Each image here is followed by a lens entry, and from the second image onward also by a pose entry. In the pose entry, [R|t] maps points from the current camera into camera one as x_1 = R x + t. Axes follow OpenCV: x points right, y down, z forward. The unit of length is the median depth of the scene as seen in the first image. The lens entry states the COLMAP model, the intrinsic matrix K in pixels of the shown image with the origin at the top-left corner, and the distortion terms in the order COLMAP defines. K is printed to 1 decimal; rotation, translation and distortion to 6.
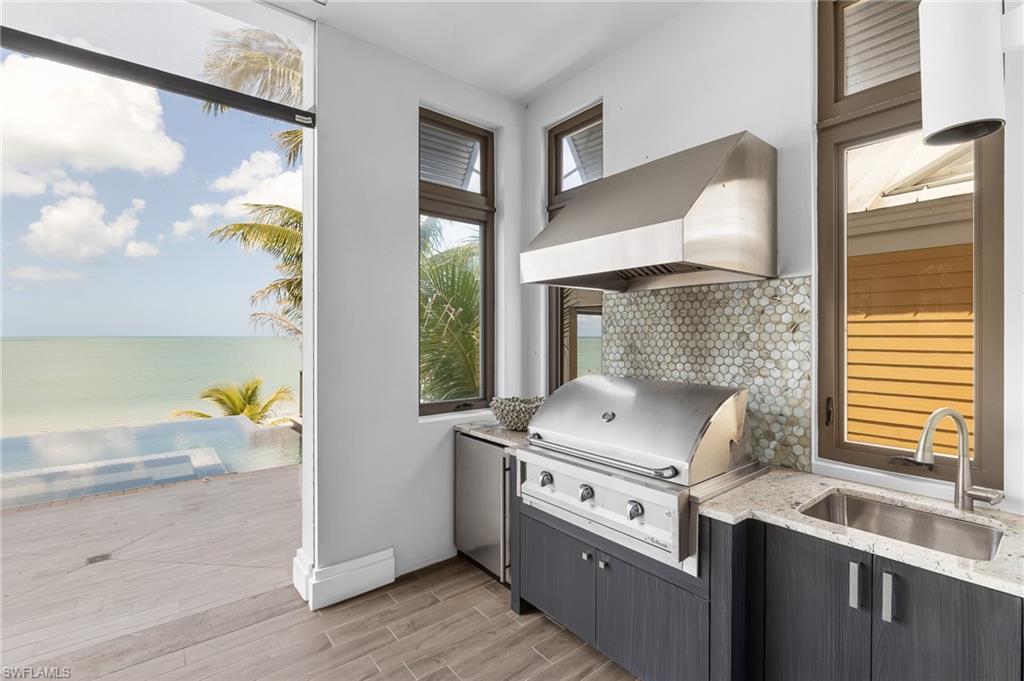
lens RADIAL K [[465.4, 0, 511.0], [0, 465.4, 335.0], [0, 0, 1]] dist [-0.002424, 0.000311]
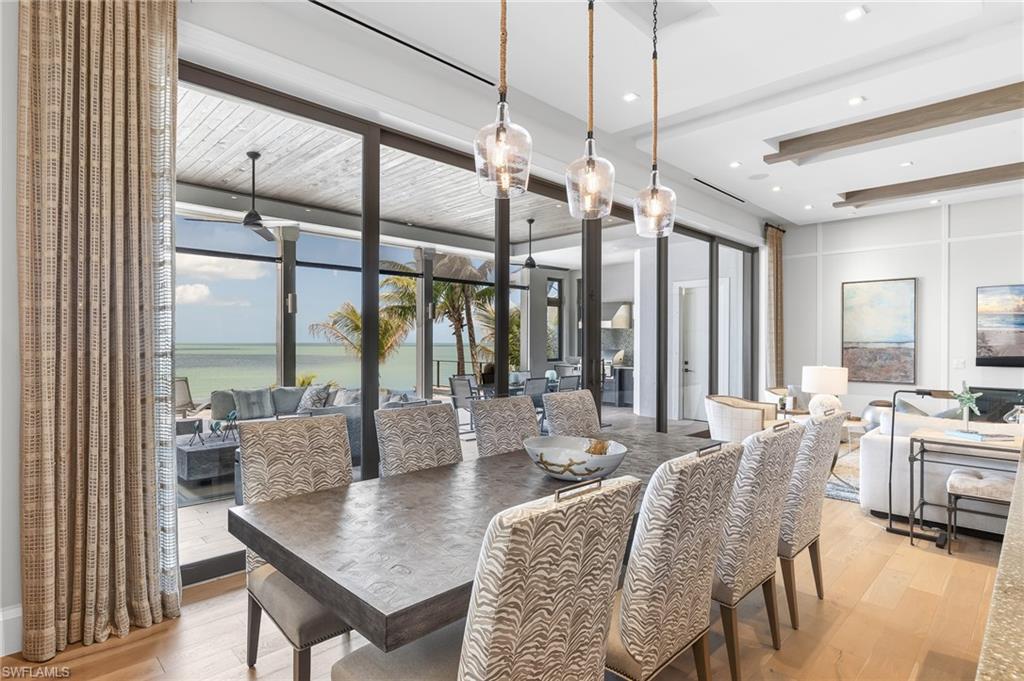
lens RADIAL K [[528.0, 0, 512.1], [0, 528.0, 342.0], [0, 0, 1]] dist [-0.014700, 0.000542]
pose [[0.994704, 0.008647, 0.102421, -1.065759], [-0.007780, 0.999930, -0.008863, 0.070222], [-0.102490, 0.008020, 0.994702, -3.753703]]
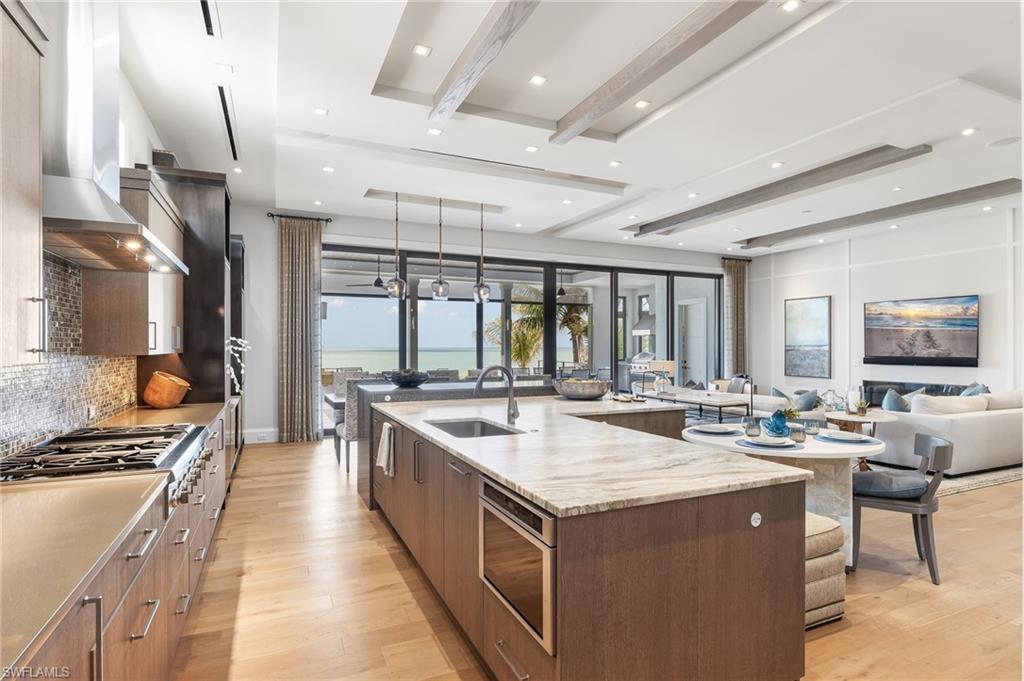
lens RADIAL K [[528.0, 0, 510.3], [0, 528.0, 342.8], [0, 0, 1]] dist [-0.014700, 0.000542]
pose [[0.967867, 0.003990, -0.251431, 0.209698], [-0.007678, 0.999877, -0.013688, 0.077118], [0.251346, 0.015179, 0.967778, -5.336767]]
